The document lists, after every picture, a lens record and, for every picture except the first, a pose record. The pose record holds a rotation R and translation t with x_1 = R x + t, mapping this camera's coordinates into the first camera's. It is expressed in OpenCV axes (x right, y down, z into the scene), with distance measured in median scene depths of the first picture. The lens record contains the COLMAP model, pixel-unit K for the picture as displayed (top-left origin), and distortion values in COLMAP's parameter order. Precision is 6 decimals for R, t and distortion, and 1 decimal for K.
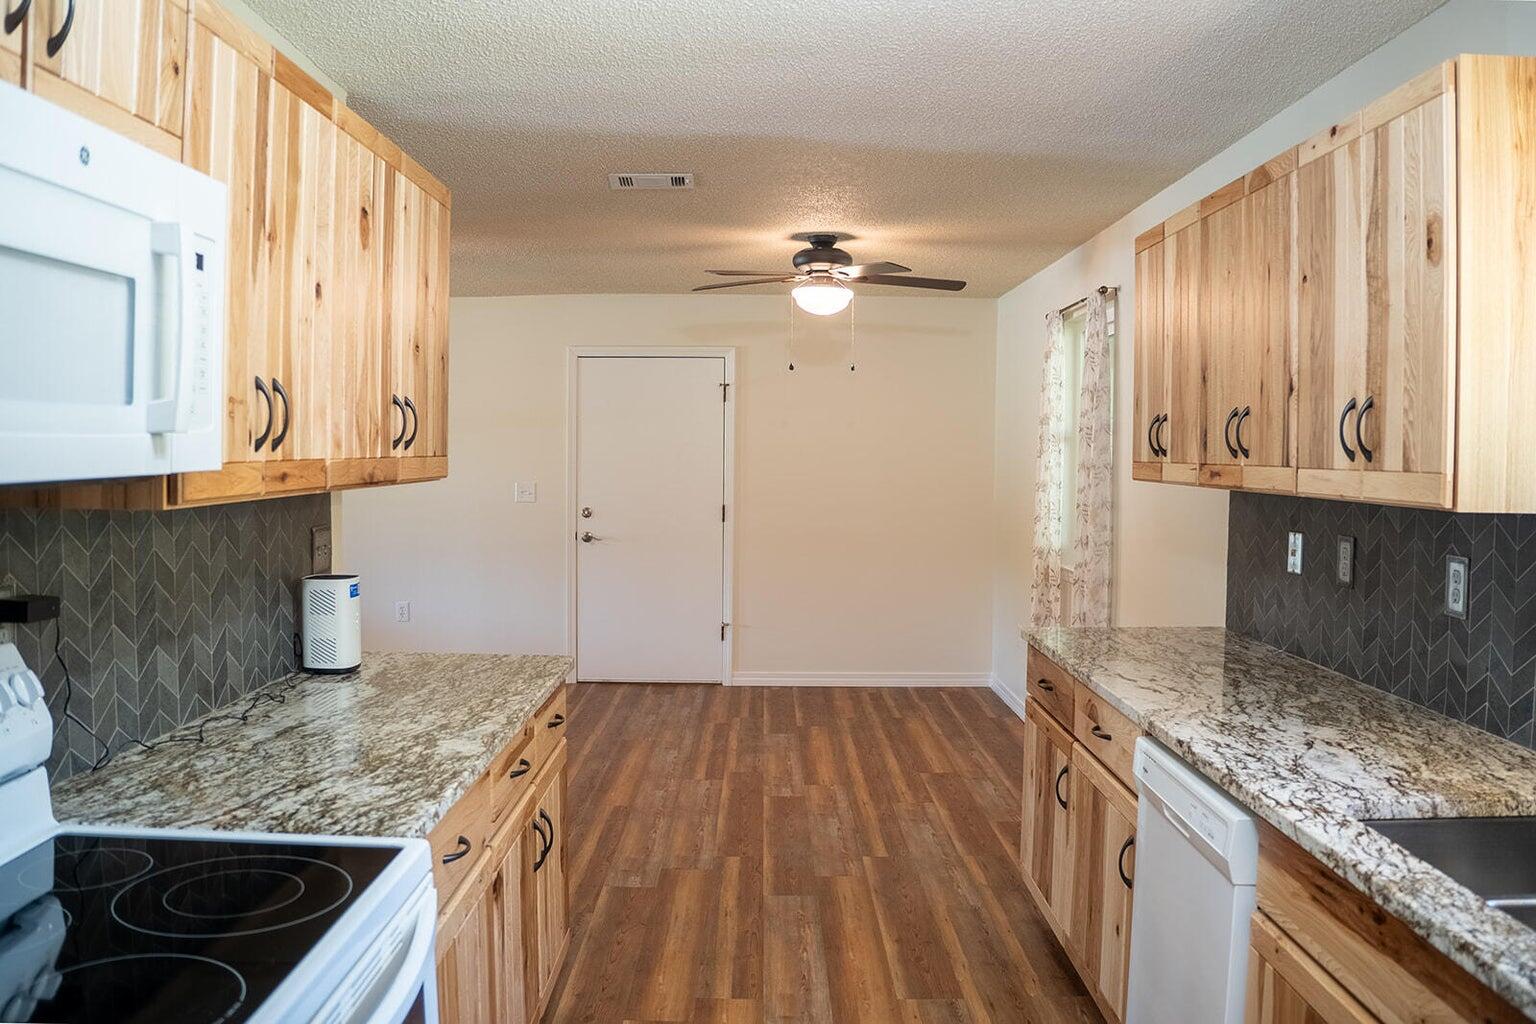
lens RADIAL K [[1221.2, 0, 768.7], [0, 1221.2, 511.9], [0, 0, 1]] dist [-0.073694, 0.001726]
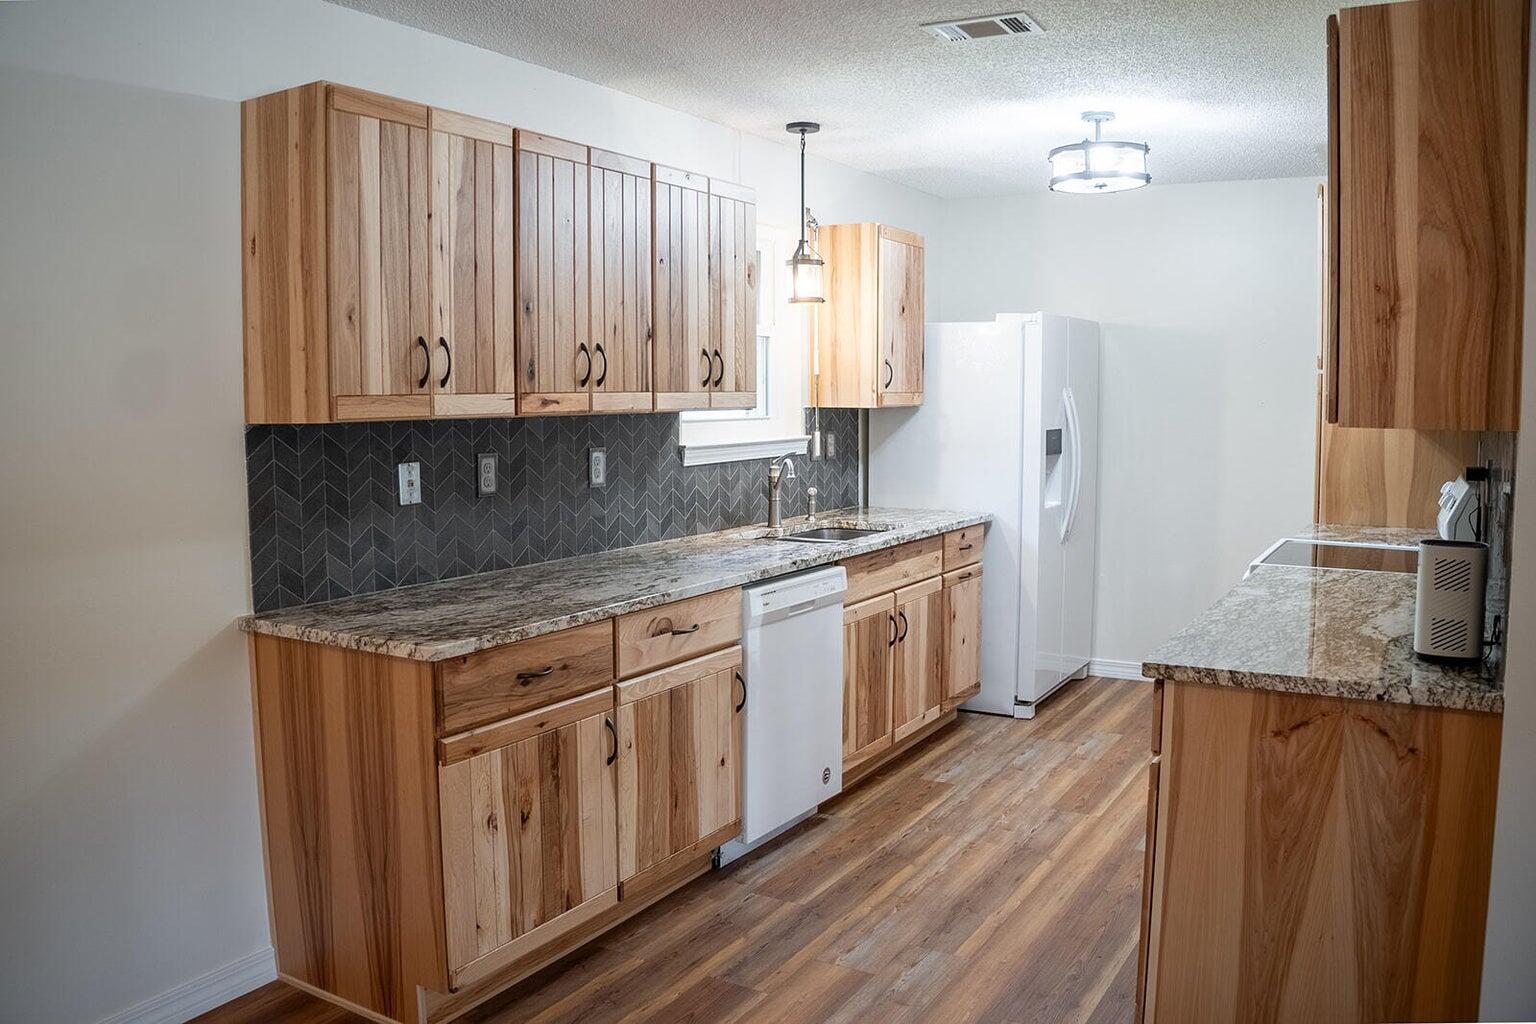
lens RADIAL K [[1221.2, 0, 768.3], [0, 1221.2, 511.5], [0, 0, 1]] dist [-0.073694, 0.001726]
pose [[-0.855153, -0.045548, 0.516370, -0.443903], [0.033096, 0.989303, 0.142074, -0.099988], [-0.517318, 0.138585, -0.844498, 2.241197]]
